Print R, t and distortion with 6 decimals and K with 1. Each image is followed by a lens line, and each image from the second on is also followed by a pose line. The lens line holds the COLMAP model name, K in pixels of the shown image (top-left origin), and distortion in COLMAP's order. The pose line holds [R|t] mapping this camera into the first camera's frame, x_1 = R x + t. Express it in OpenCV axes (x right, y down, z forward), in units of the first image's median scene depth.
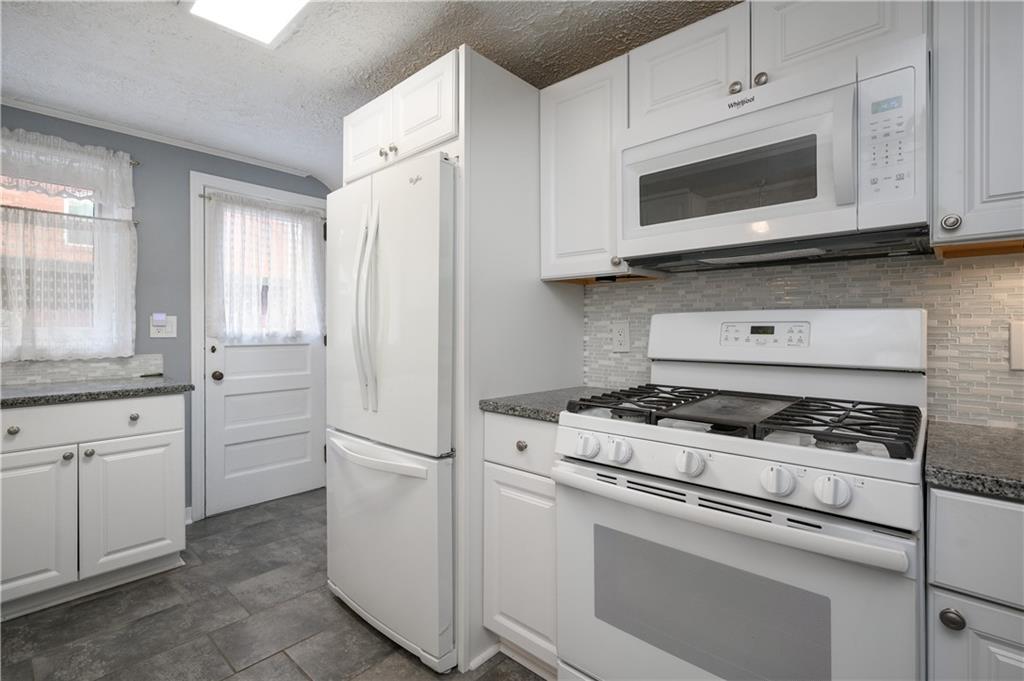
lens RADIAL K [[464.5, 0, 509.7], [0, 464.5, 327.2], [0, 0, 1]] dist [0.000282, 0.000365]
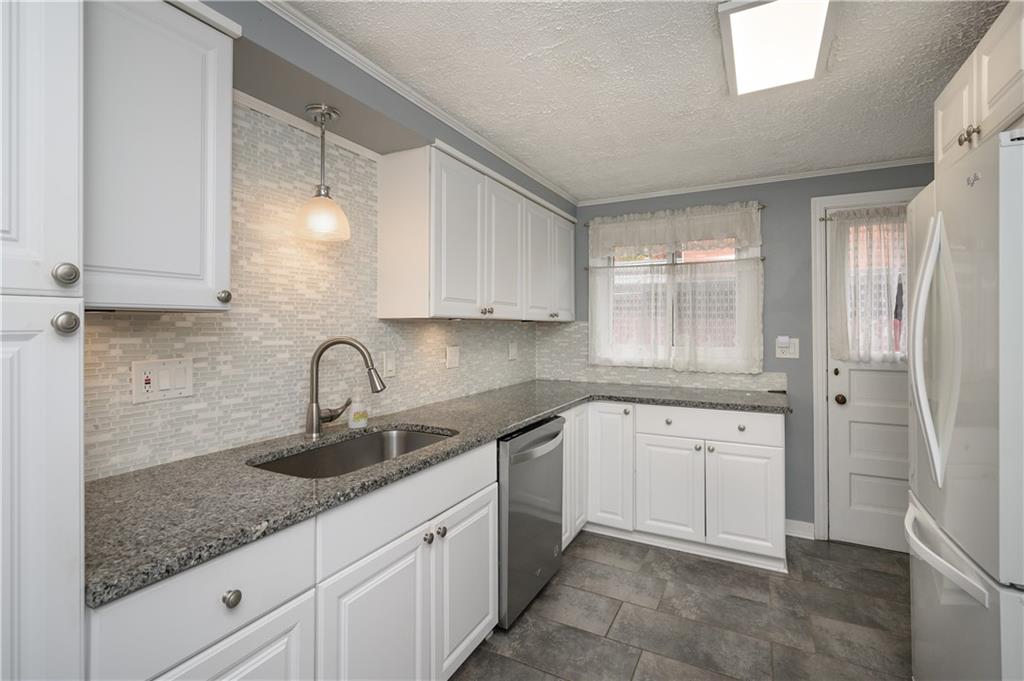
lens RADIAL K [[492.4, 0, 509.5], [0, 492.4, 324.1], [0, 0, 1]] dist [0.001001, 0.000057]
pose [[0.259753, -0.000561, -0.965675, 0.223572], [-0.001860, 0.999998, -0.001081, -0.060598], [0.965673, 0.002077, 0.259752, 0.076447]]
